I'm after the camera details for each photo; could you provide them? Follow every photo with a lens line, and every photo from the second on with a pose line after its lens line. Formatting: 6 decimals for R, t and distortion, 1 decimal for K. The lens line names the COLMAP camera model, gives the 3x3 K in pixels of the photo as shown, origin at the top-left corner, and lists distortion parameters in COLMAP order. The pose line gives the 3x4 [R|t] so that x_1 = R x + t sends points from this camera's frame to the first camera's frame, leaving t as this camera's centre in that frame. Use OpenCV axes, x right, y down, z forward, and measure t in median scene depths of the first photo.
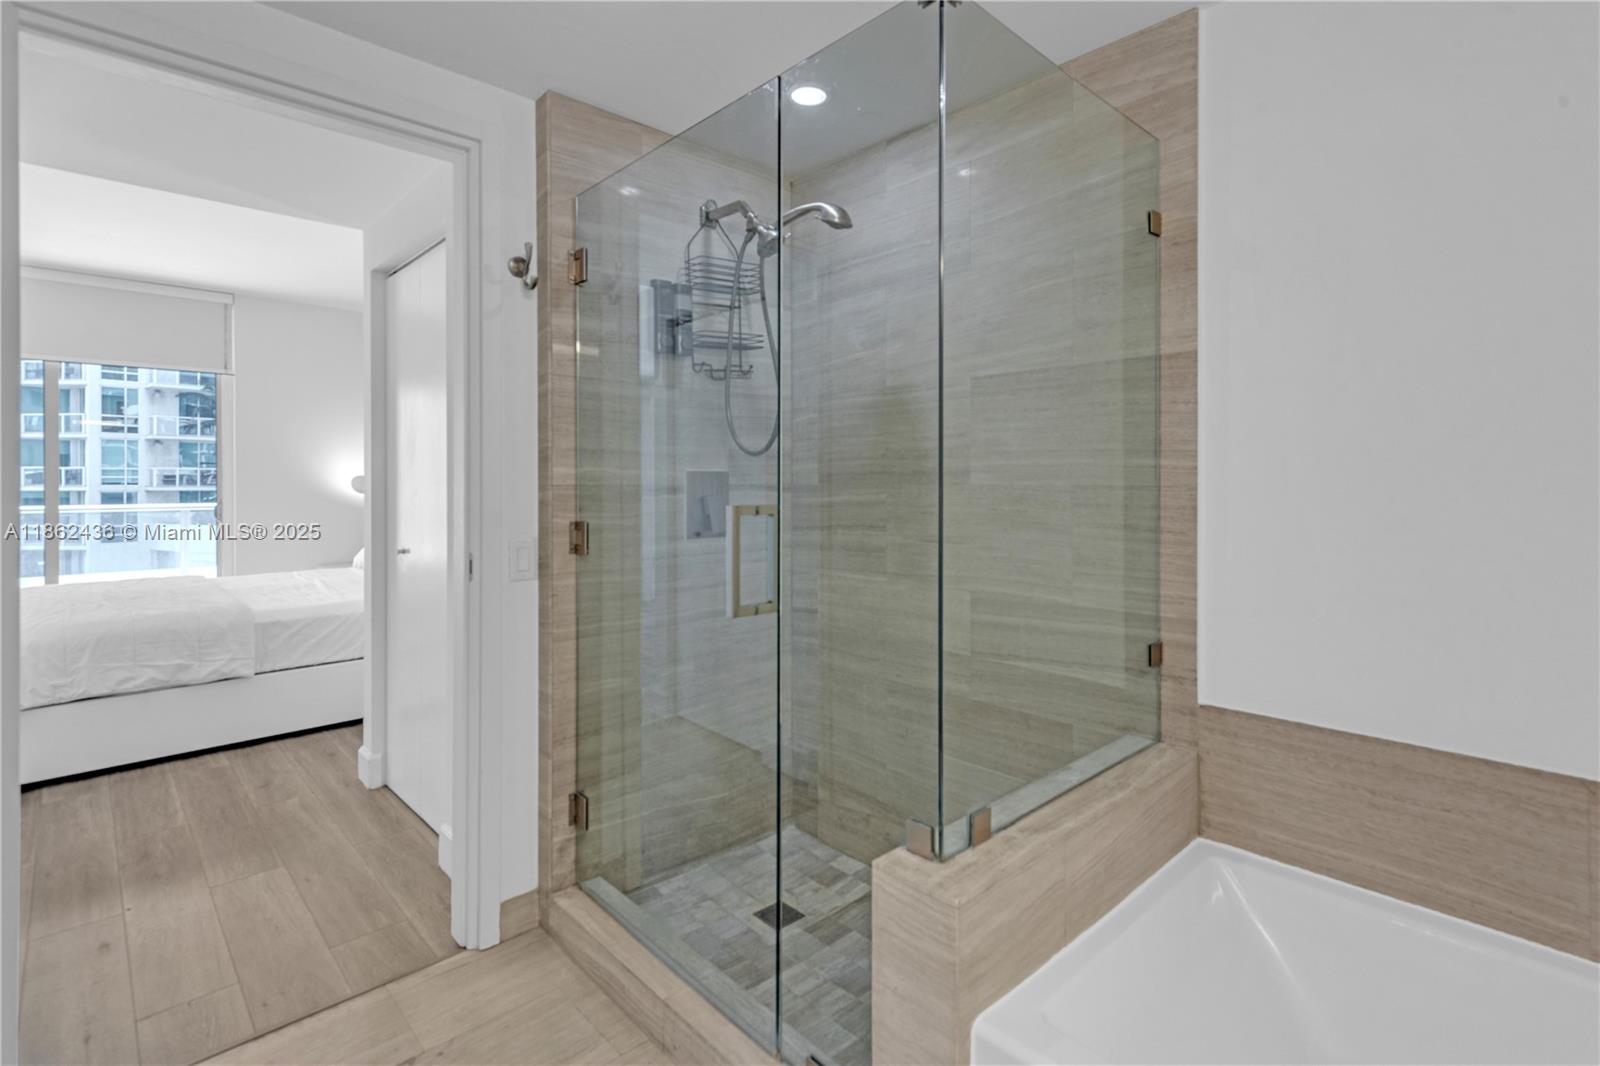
lens RADIAL K [[759.6, 0, 804.1], [0, 759.6, 498.6], [0, 0, 1]] dist [0.002042, -0.000204]
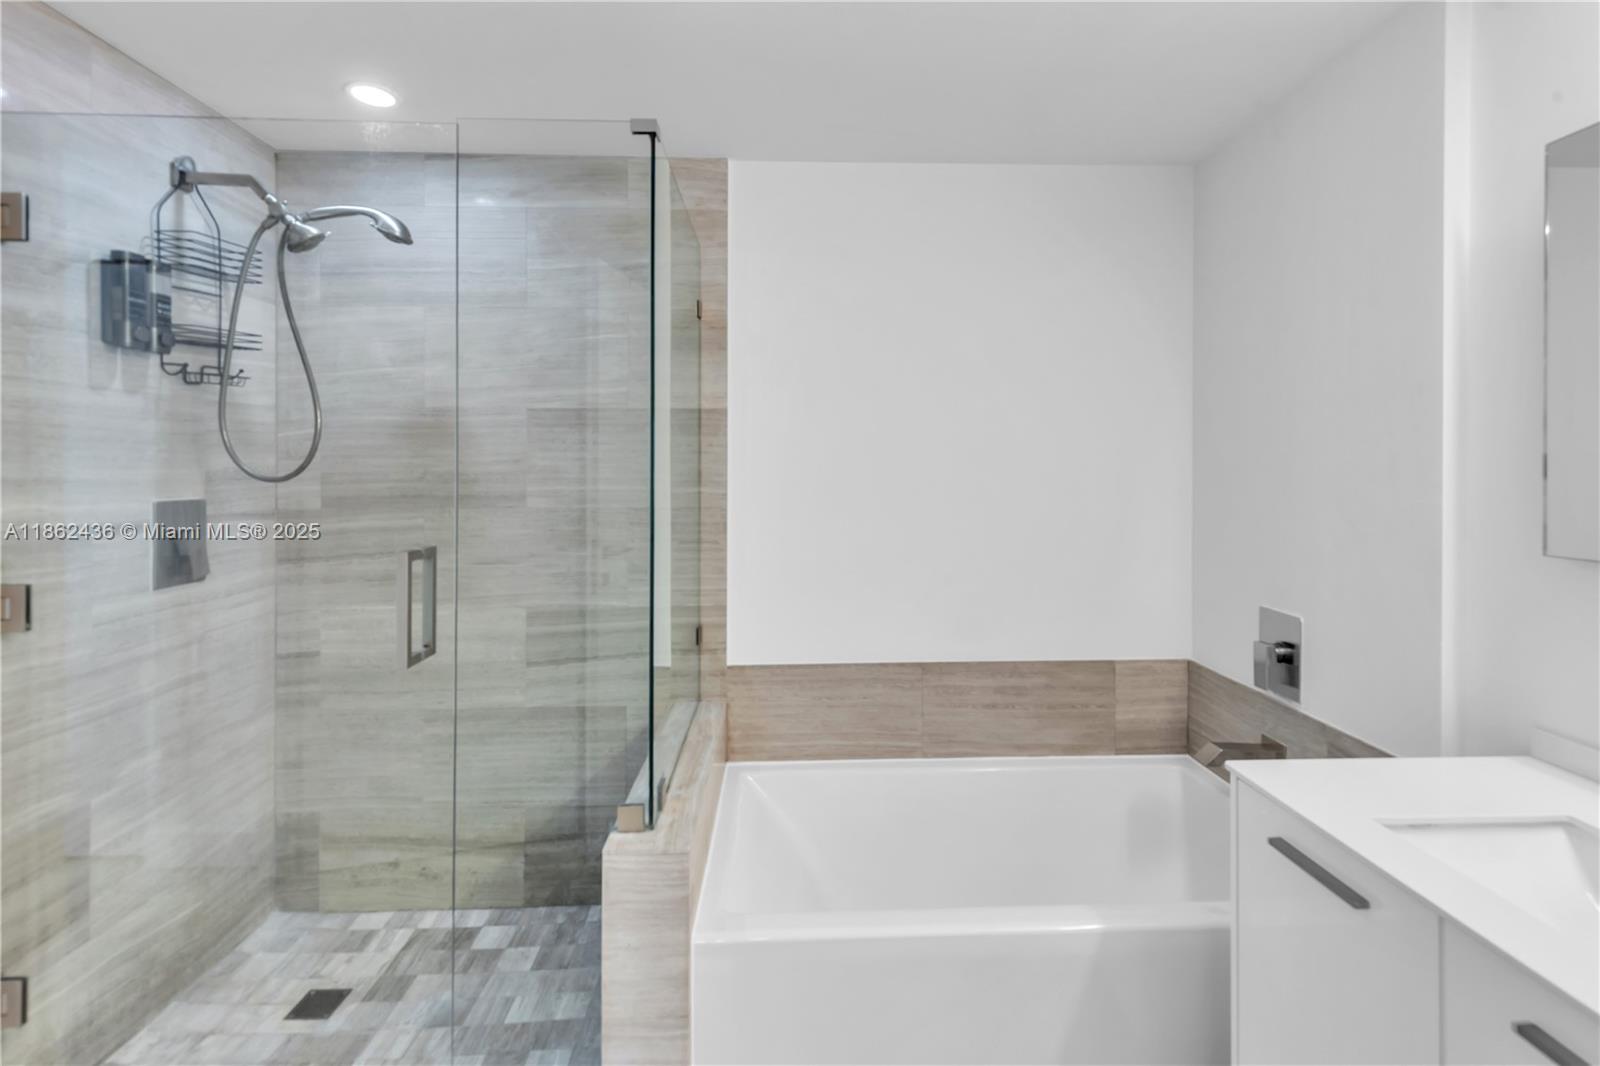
lens RADIAL K [[759.6, 0, 804.1], [0, 759.6, 498.6], [0, 0, 1]] dist [0.002042, -0.000204]
pose [[0.654184, -0.031178, 0.755692, -0.339683], [0.019256, 0.999513, 0.024568, -0.050873], [-0.756090, -0.001520, 0.654466, 0.001446]]
